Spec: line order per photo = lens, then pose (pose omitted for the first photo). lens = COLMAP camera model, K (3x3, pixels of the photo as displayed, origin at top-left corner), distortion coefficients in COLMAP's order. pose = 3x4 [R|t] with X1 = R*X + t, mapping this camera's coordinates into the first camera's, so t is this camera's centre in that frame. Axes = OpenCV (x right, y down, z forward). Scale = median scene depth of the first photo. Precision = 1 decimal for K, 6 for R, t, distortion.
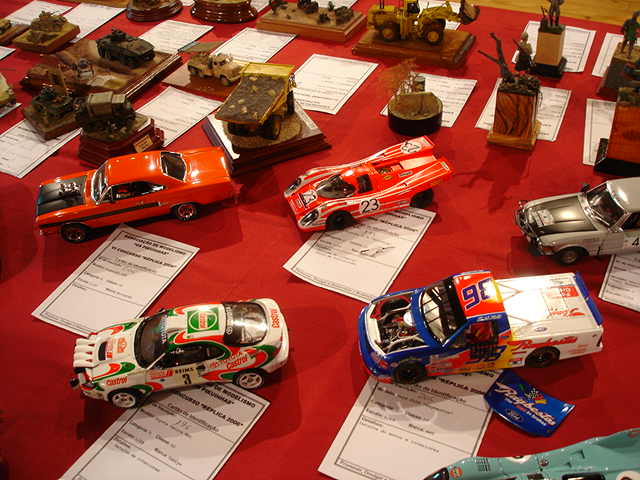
lens RADIAL K [[721.3, 0, 320.0], [0, 721.3, 240.0], [0, 0, 1]] dist [-0.092466, -0.040537]
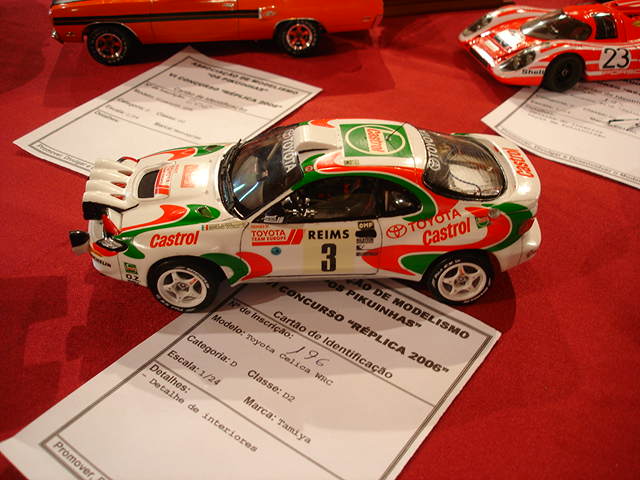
lens RADIAL K [[721.3, 0, 320.0], [0, 721.3, 240.0], [0, 0, 1]] dist [-0.092466, -0.040537]
pose [[0.991754, 0.128060, -0.004935, -0.190123], [-0.128122, 0.989889, -0.060859, 0.211318], [-0.002908, 0.060989, 0.998134, 0.543450]]
